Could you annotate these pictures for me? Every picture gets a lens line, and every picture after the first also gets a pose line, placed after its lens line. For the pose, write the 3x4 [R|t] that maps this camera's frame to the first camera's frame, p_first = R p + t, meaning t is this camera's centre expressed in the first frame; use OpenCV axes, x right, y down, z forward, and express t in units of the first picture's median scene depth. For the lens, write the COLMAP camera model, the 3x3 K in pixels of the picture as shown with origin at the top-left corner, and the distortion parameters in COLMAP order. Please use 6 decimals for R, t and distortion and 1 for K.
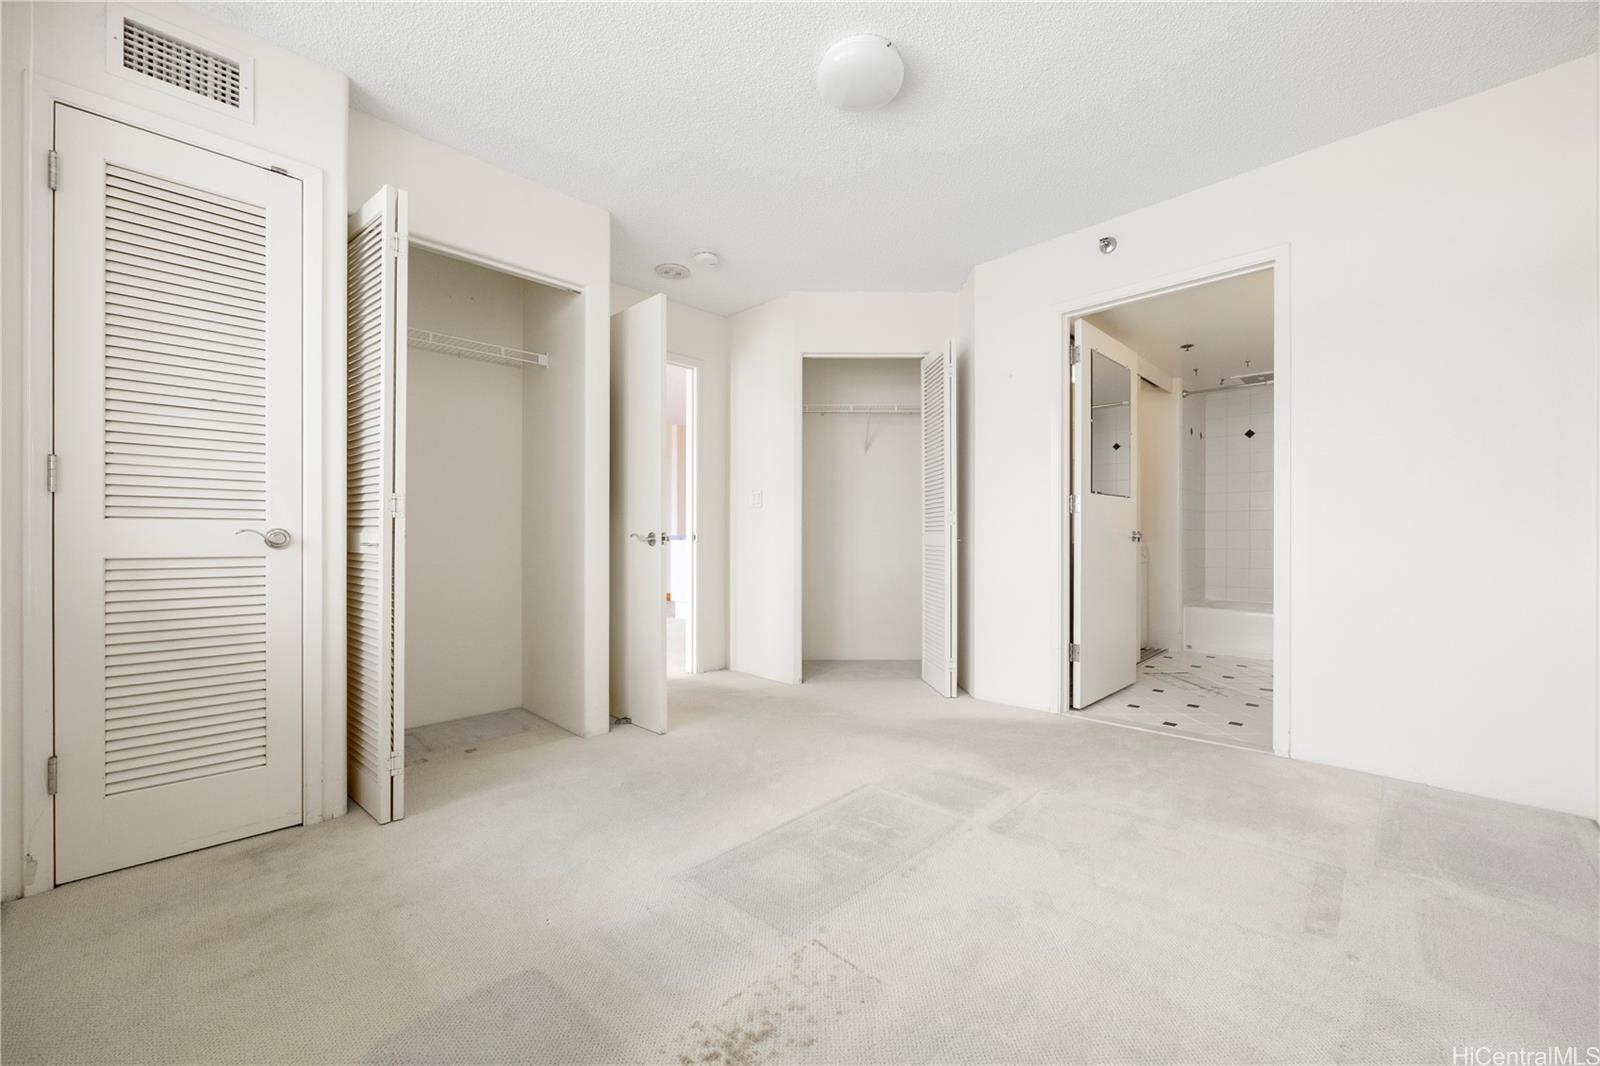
lens RADIAL K [[632.6, 0, 797.3], [0, 632.6, 534.7], [0, 0, 1]] dist [-0.000462, 0.000157]
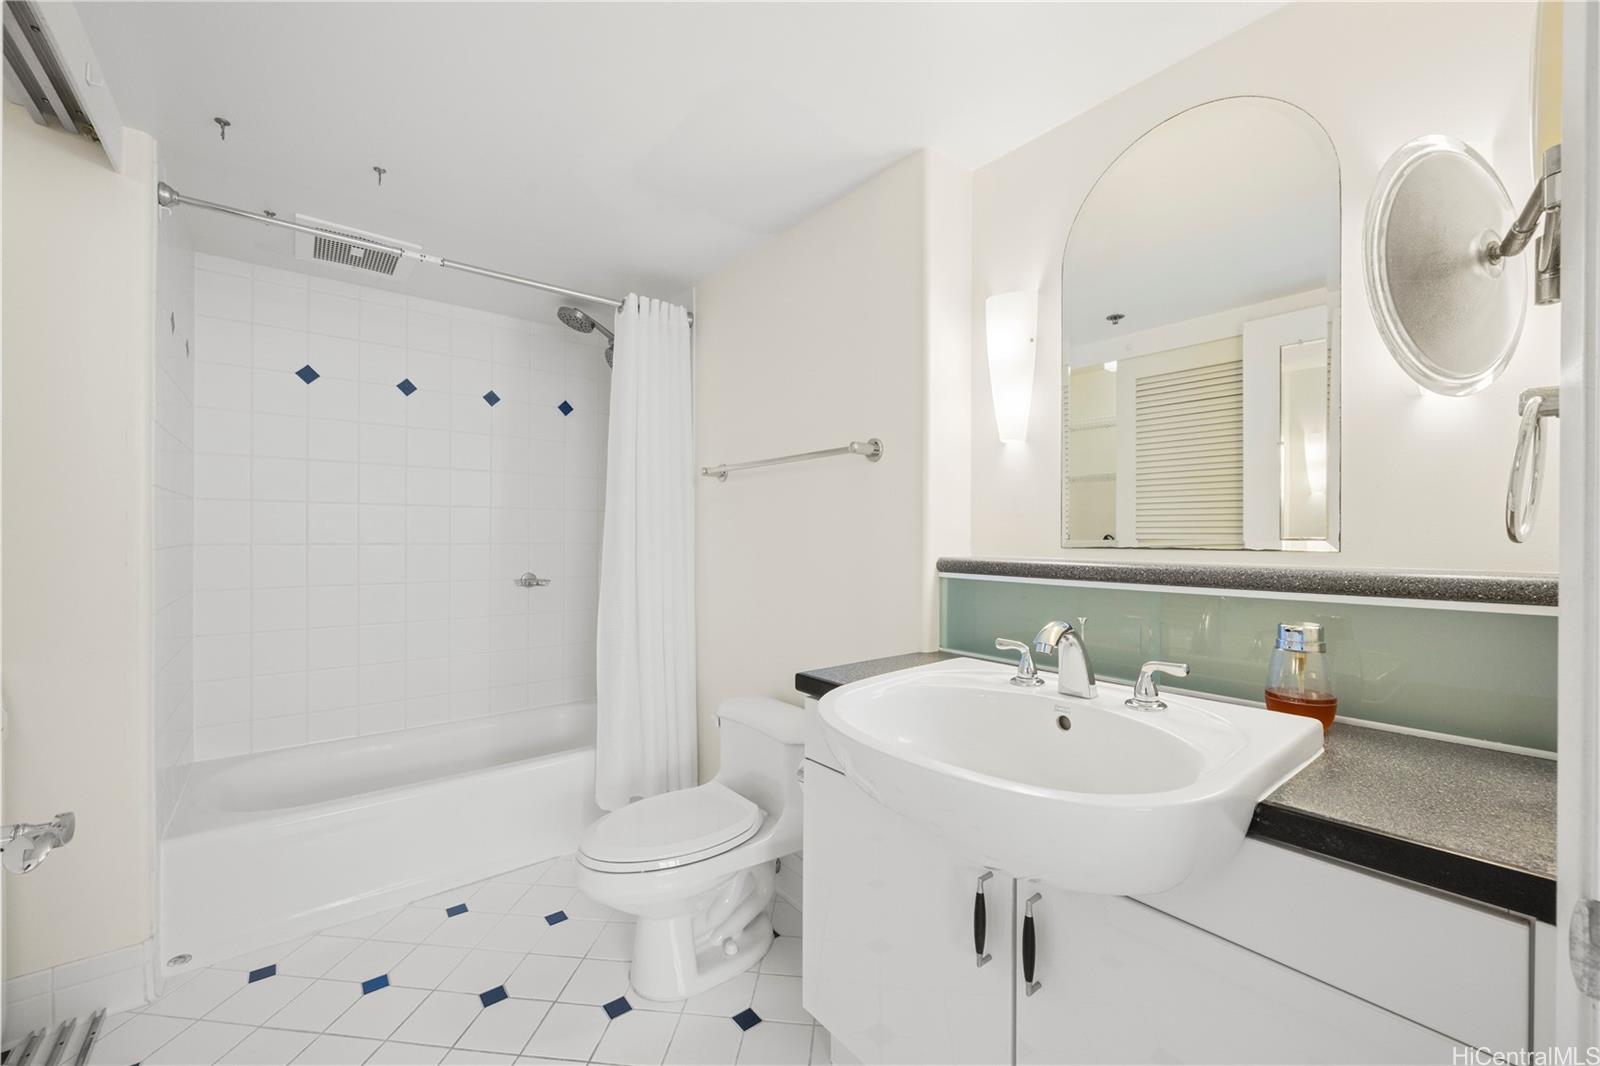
lens RADIAL K [[647.6, 0, 794.1], [0, 647.6, 535.7], [0, 0, 1]] dist [-0.001025, -0.000120]
pose [[0.141399, -0.004420, 0.989943, 0.325218], [-0.001361, 0.999988, 0.004659, -0.050065], [-0.989952, -0.002006, 0.141391, 0.625994]]
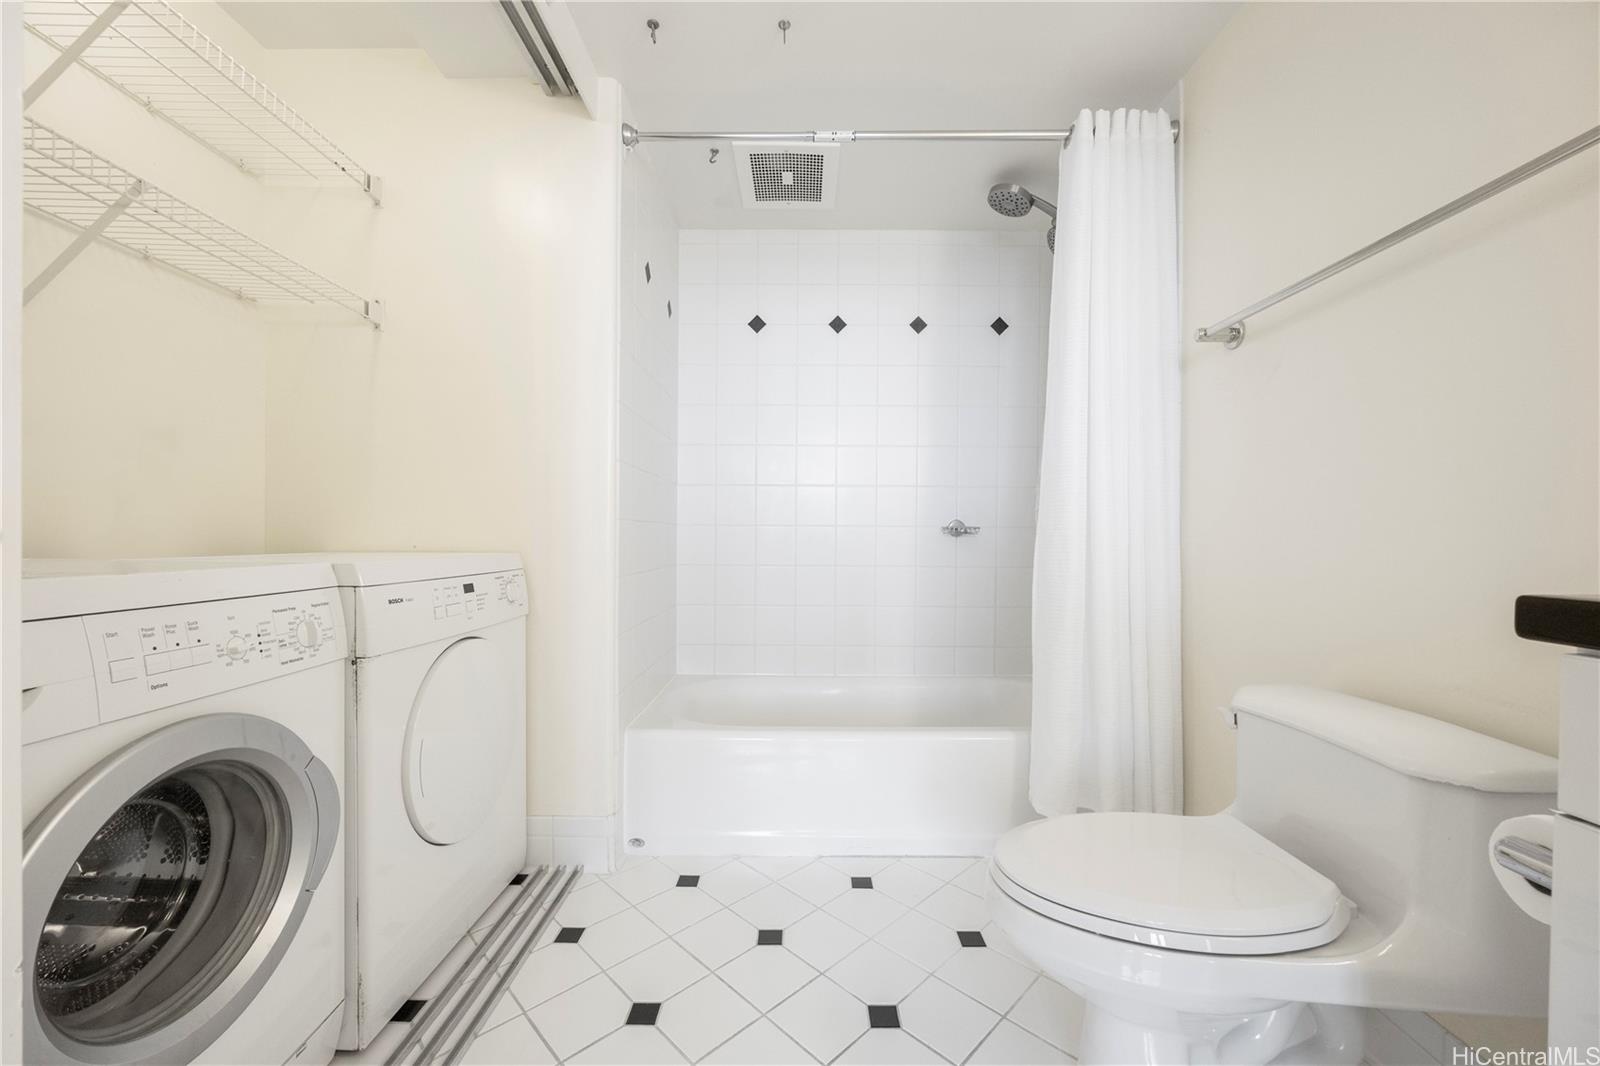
lens RADIAL K [[632.6, 0, 797.3], [0, 632.6, 534.7], [0, 0, 1]] dist [-0.000462, 0.000157]
pose [[0.724466, 0.002821, 0.689304, 0.432661], [-0.006335, 0.999977, 0.002565, -0.002150], [-0.689281, -0.006225, 0.724467, 0.669378]]
